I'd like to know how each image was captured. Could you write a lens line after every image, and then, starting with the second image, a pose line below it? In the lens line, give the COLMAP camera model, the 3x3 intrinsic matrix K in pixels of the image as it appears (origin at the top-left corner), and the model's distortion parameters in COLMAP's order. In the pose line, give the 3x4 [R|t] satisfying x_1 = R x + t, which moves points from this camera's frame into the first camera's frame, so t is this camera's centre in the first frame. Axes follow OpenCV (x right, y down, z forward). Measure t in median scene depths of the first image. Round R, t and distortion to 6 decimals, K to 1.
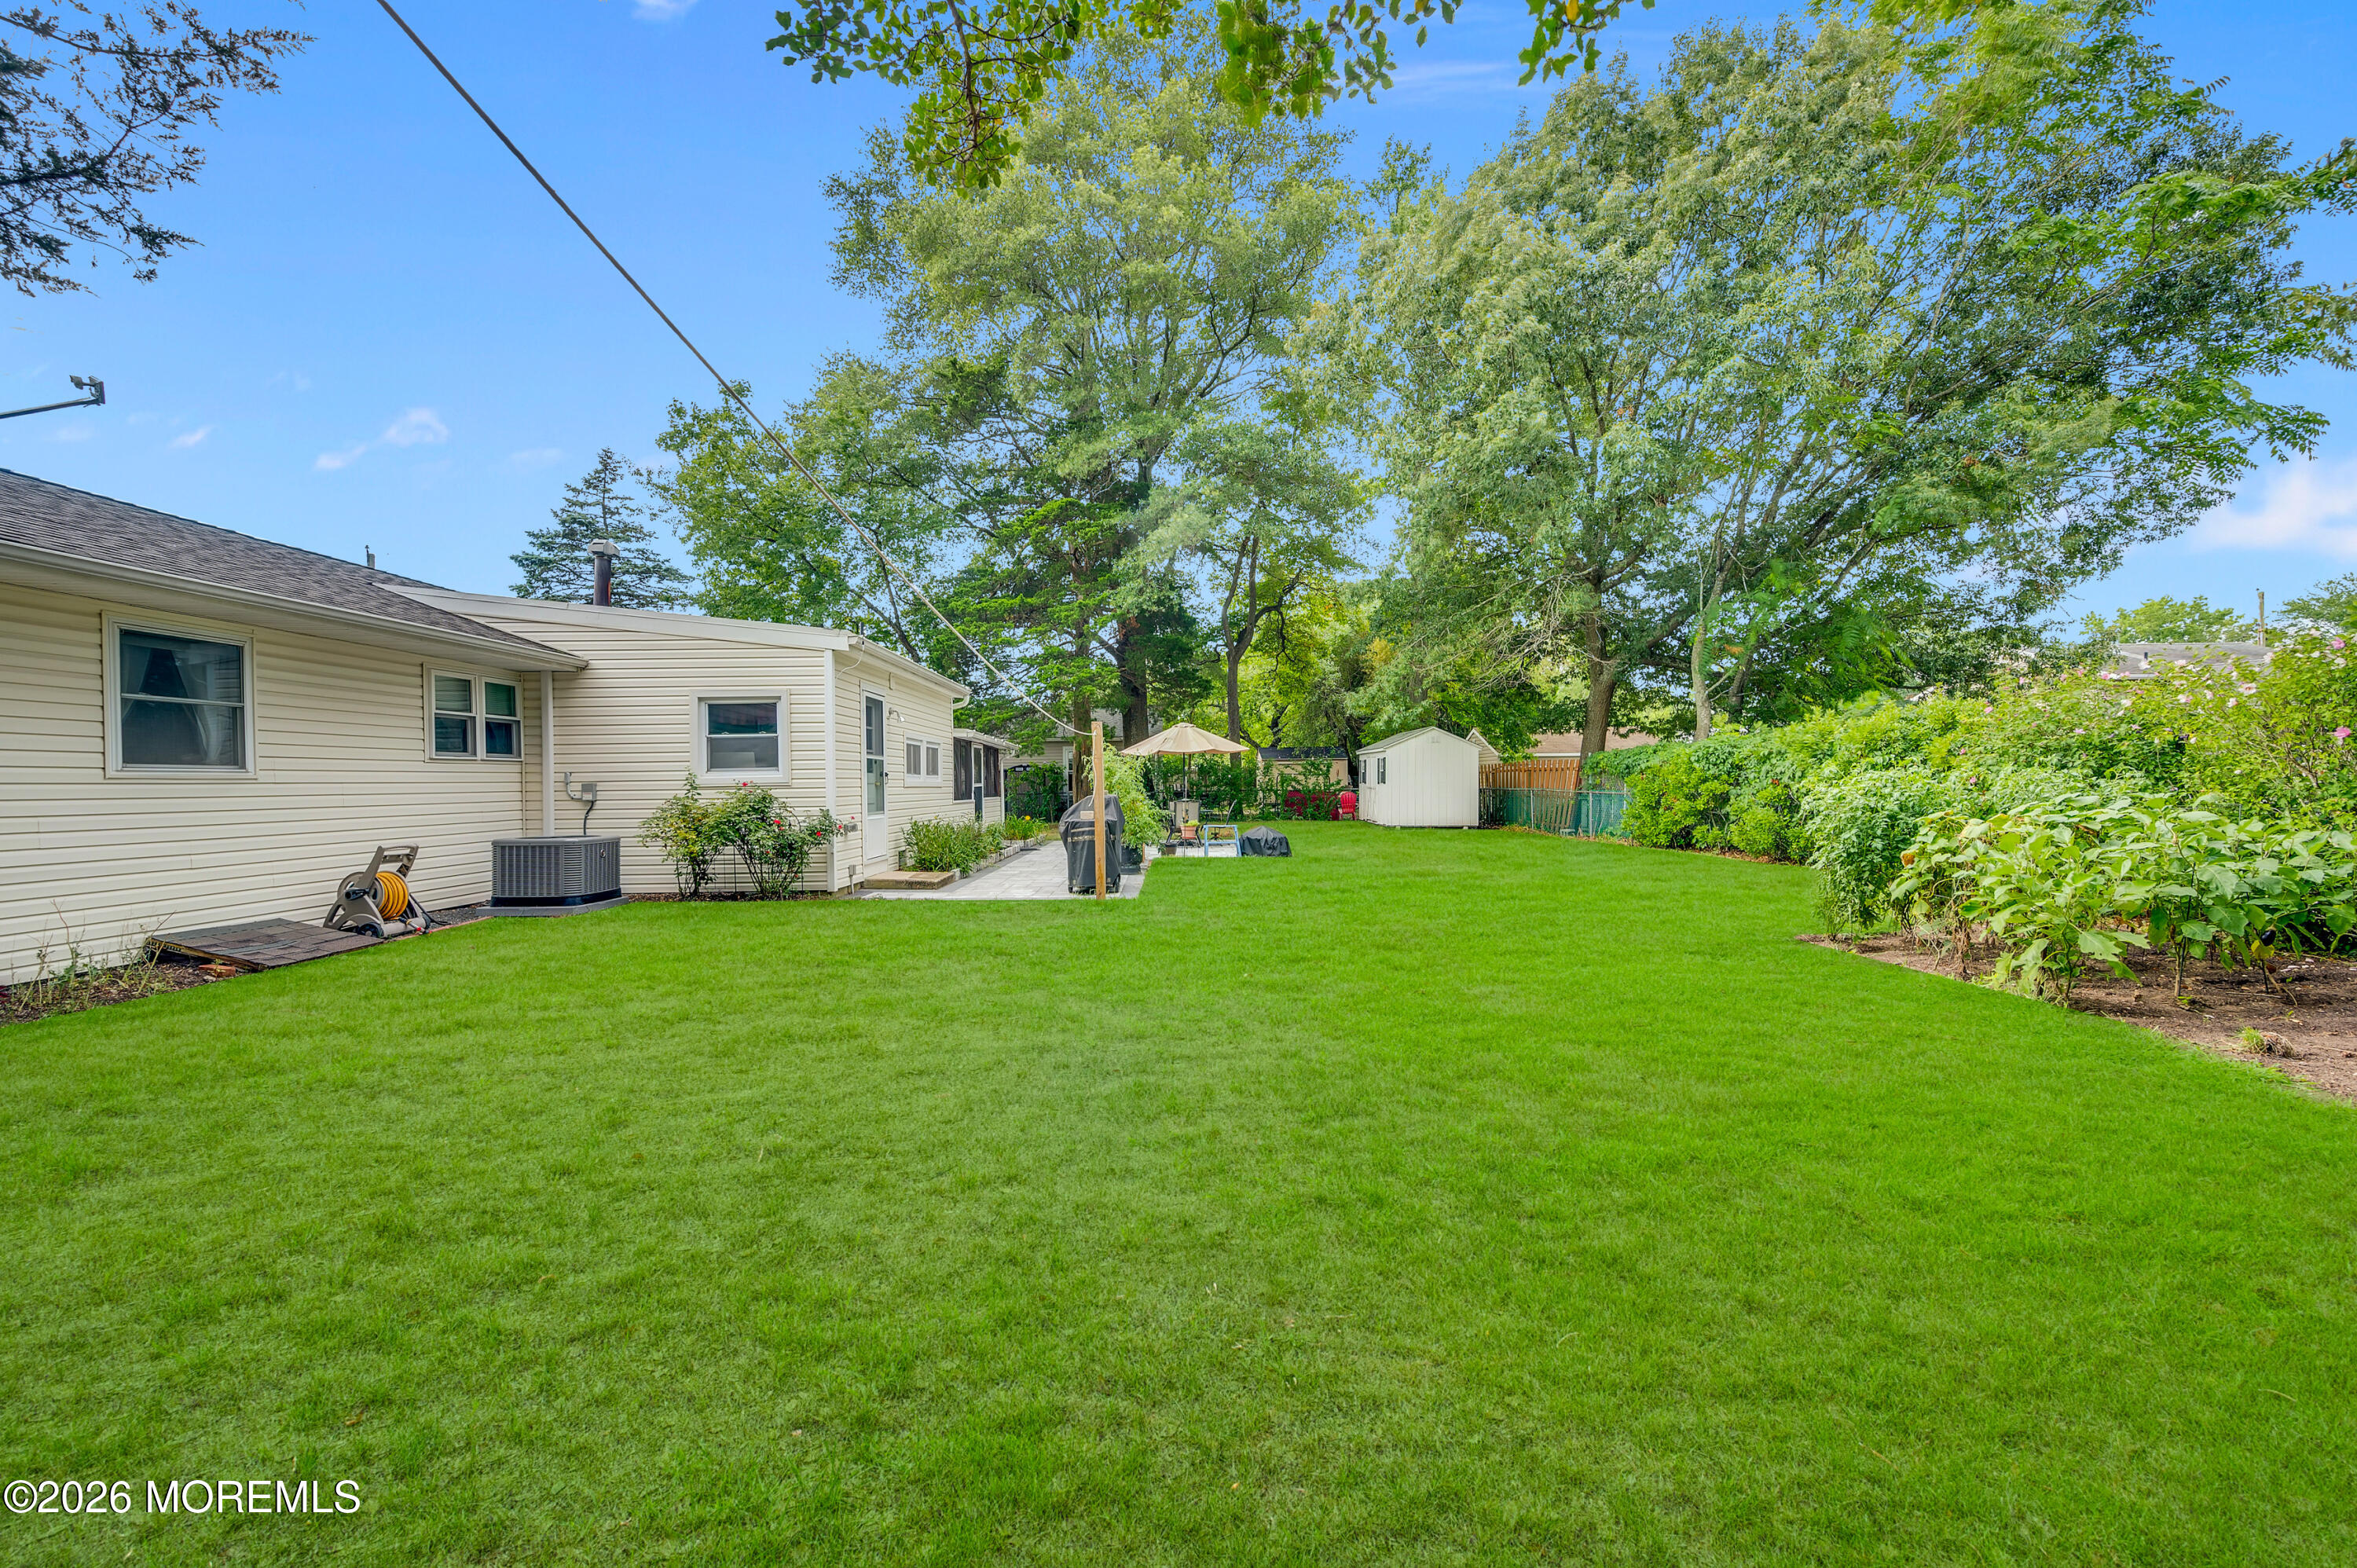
lens RADIAL K [[933.4, 0, 1182.4], [0, 933.4, 776.7], [0, 0, 1]] dist [0.000996, 0.000098]
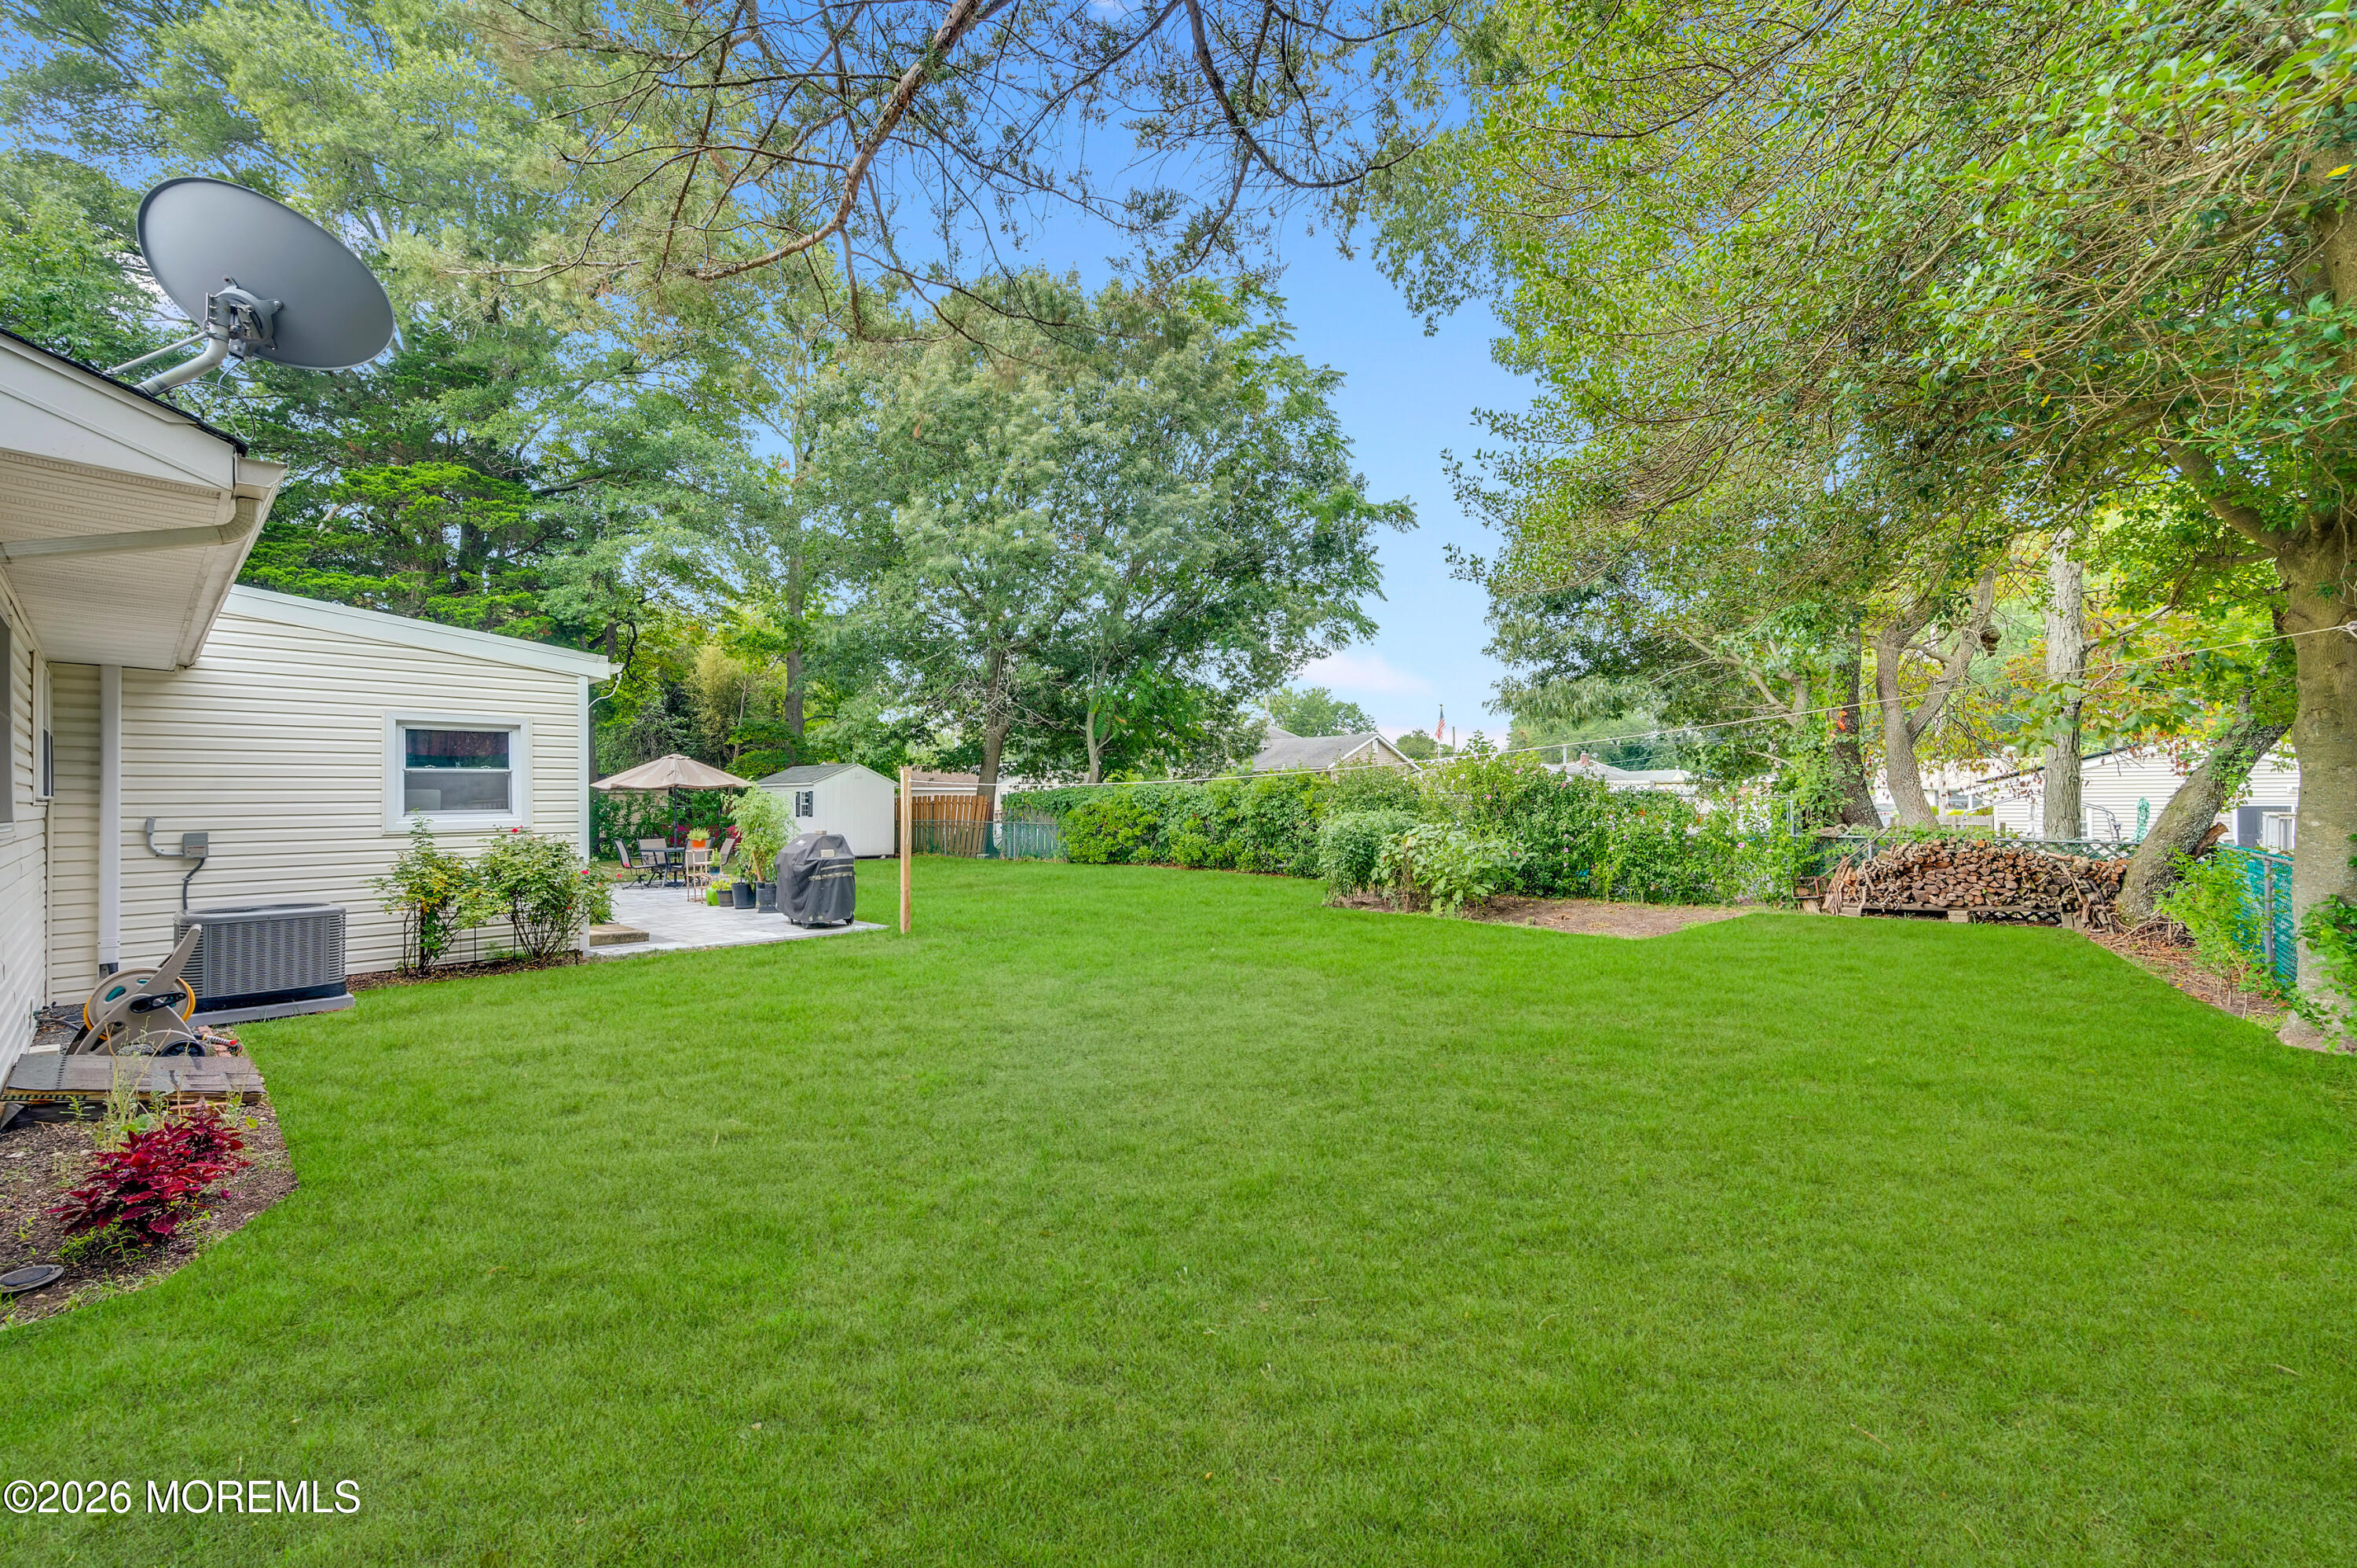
lens RADIAL K [[933.4, 0, 1168.6], [0, 933.4, 788.7], [0, 0, 1]] dist [0.000996, 0.000098]
pose [[0.685717, 0.014248, 0.727728, -0.638372], [-0.002375, 0.999847, -0.017338, -0.015165], [-0.727864, 0.010160, 0.685646, -0.003728]]
